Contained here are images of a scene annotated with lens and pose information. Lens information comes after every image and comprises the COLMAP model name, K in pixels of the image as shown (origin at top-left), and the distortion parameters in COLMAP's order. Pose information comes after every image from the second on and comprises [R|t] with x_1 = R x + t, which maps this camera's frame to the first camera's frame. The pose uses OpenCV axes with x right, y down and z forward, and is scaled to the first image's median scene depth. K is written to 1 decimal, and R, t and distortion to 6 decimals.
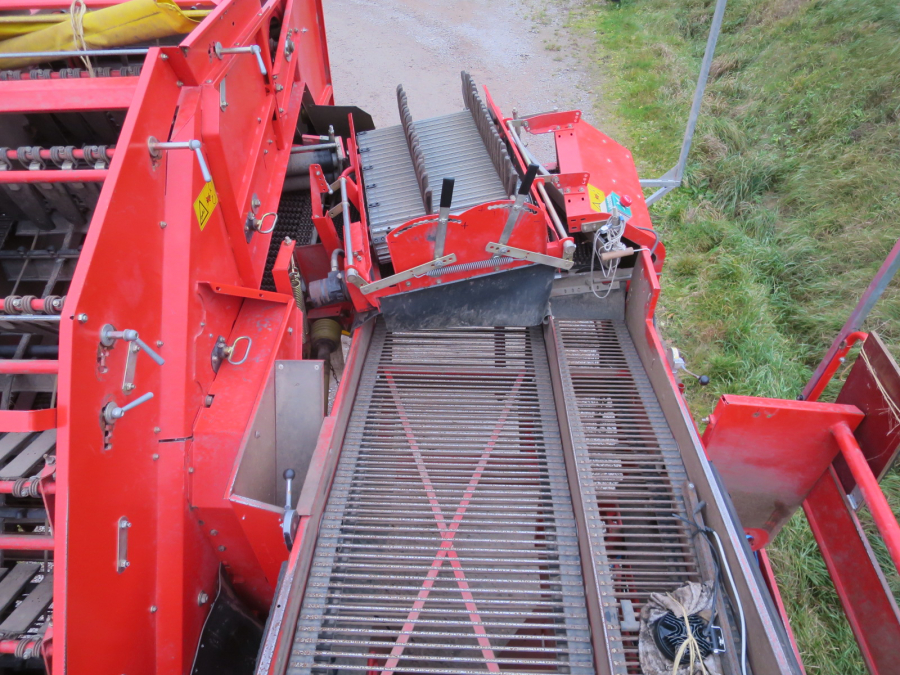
lens RADIAL K [[642.2, 0, 450.0], [0, 642.2, 337.5], [0, 0, 1]] dist [-0.051922, 0.010113]
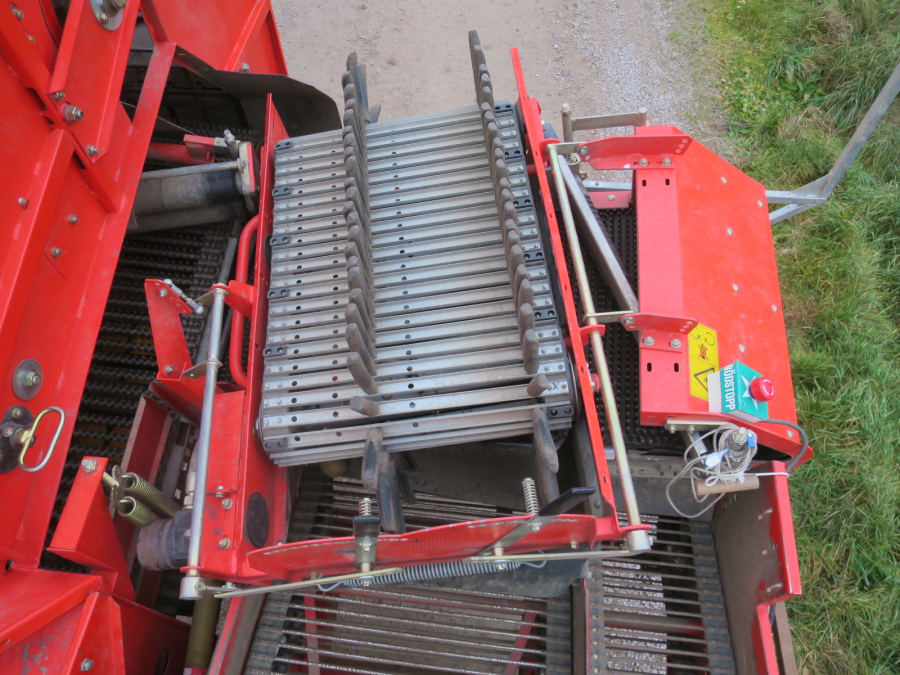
lens RADIAL K [[642.2, 0, 450.0], [0, 642.2, 337.5], [0, 0, 1]] dist [-0.051922, 0.010113]
pose [[0.996901, 0.066274, -0.042390, 0.021101], [-0.052655, 0.962427, 0.266386, -0.164215], [0.058452, -0.263328, 0.962934, 0.225873]]
